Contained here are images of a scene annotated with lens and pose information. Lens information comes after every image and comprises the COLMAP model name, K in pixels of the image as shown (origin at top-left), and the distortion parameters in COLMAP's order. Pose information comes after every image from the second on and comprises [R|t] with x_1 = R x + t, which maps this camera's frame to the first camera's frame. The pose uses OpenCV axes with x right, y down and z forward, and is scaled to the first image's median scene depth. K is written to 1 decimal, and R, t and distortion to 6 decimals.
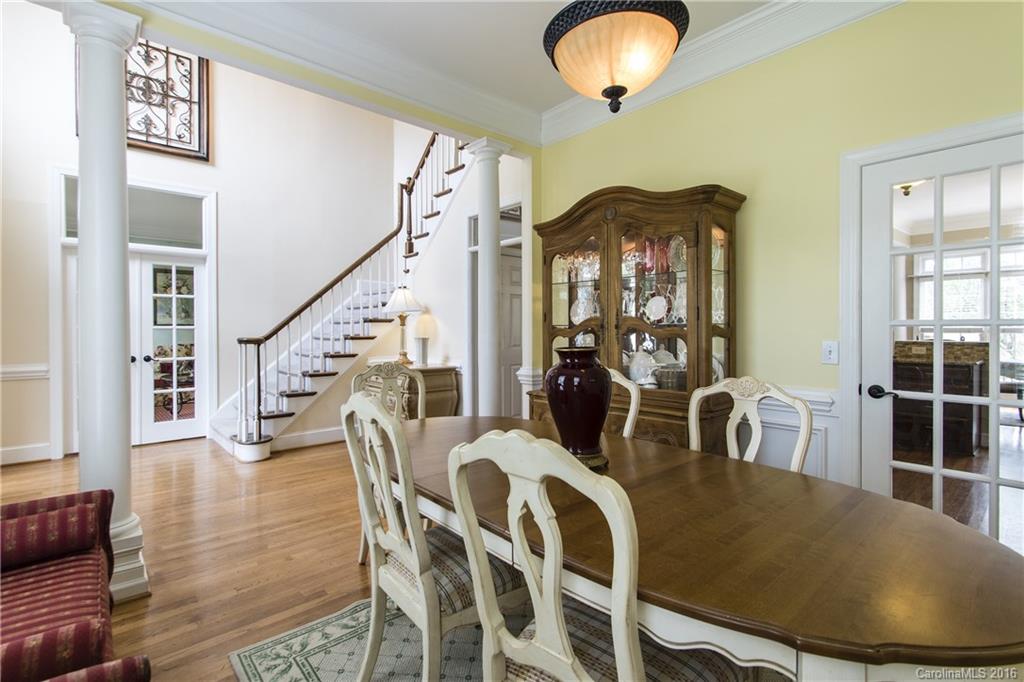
lens RADIAL K [[483.0, 0, 506.2], [0, 483.0, 335.6], [0, 0, 1]] dist [-0.001928, -0.000087]
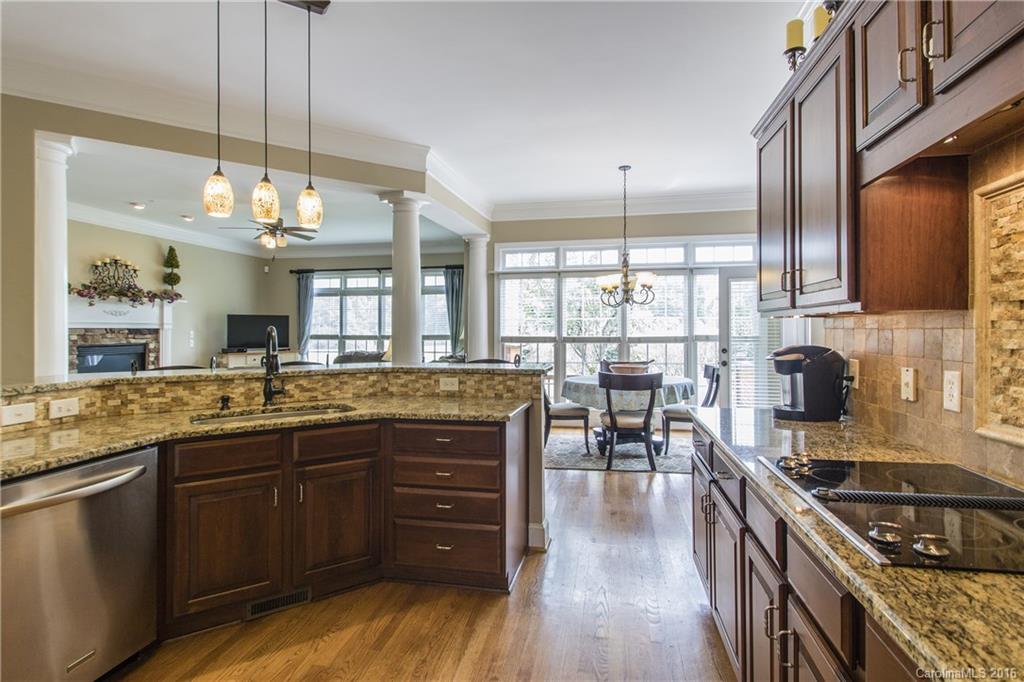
lens RADIAL K [[512.5, 0, 512.8], [0, 512.5, 335.9], [0, 0, 1]] dist [0.000660, -0.000019]
pose [[0.794128, -0.005410, 0.607726, 0.414073], [0.009243, 0.999952, -0.003177, -0.017005], [-0.607680, 0.008140, 0.794140, 0.361061]]
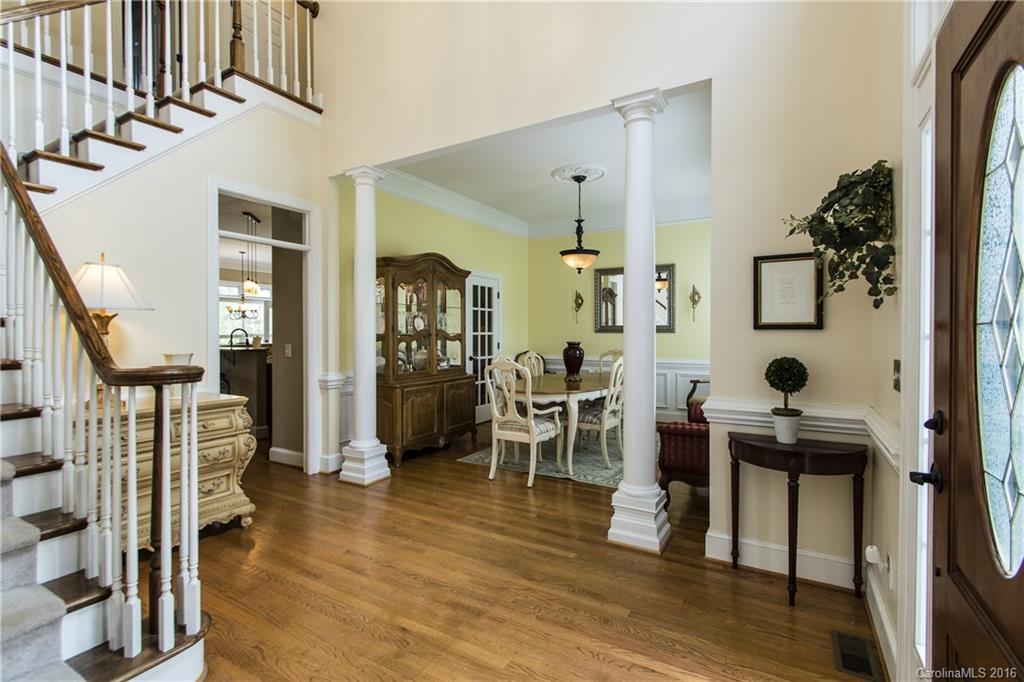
lens RADIAL K [[483.0, 0, 507.4], [0, 483.0, 335.3], [0, 0, 1]] dist [-0.001928, -0.000087]
pose [[-0.313729, -0.007391, 0.949484, -1.442968], [0.008259, 0.999911, 0.010512, -0.031092], [-0.949477, 0.011140, -0.313640, 1.276416]]
